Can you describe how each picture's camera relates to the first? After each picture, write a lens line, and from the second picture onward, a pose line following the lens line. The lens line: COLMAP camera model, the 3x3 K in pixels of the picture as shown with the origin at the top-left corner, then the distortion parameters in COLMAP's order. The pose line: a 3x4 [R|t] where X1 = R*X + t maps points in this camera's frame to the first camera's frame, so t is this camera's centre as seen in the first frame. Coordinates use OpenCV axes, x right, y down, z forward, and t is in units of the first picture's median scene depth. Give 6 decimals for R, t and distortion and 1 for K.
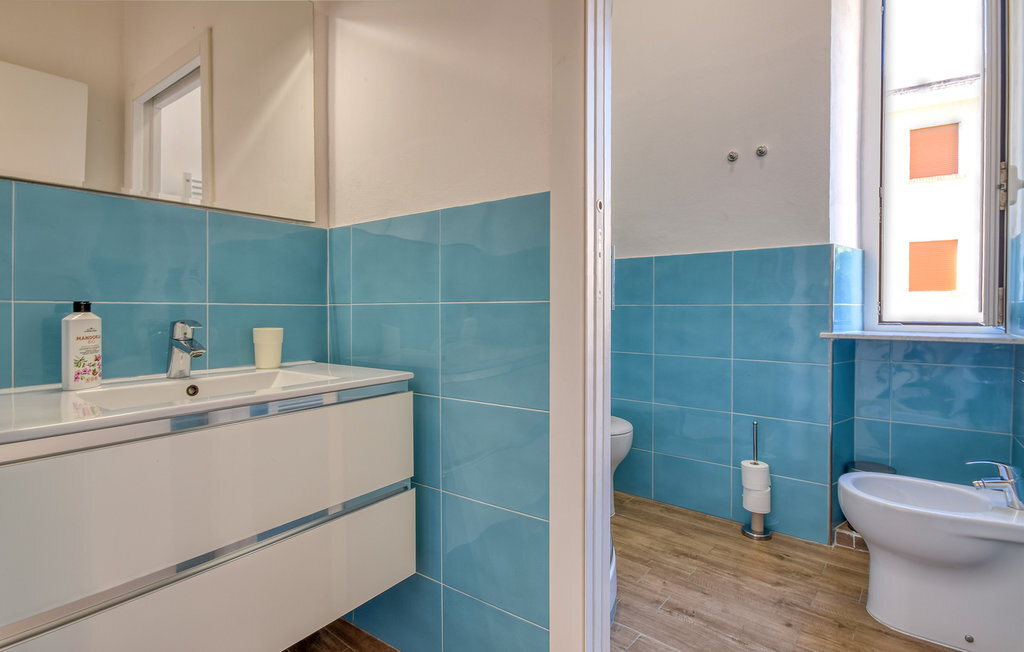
lens RADIAL K [[507.7, 0, 511.5], [0, 507.7, 320.3], [0, 0, 1]] dist [-0.012151, -0.001181]
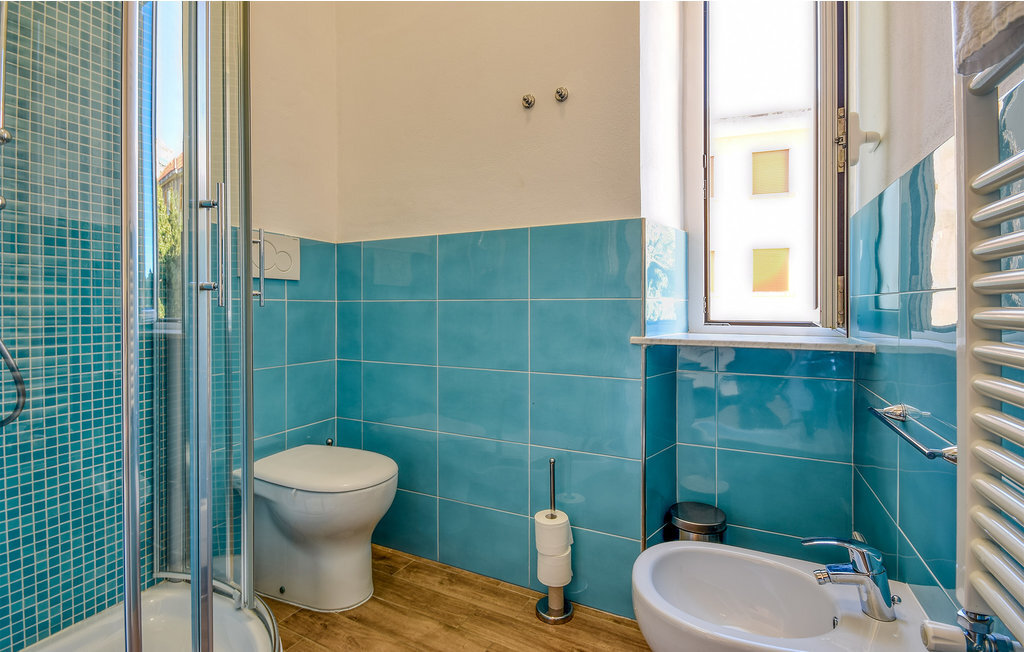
lens RADIAL K [[496.0, 0, 518.4], [0, 496.0, 311.0], [0, 0, 1]] dist [-0.000835, 0.002839]
pose [[0.974442, 0.001487, 0.224633, 0.272078], [0.001576, 0.999908, -0.013453, -0.003650], [-0.224633, 0.013463, 0.974350, 0.307432]]
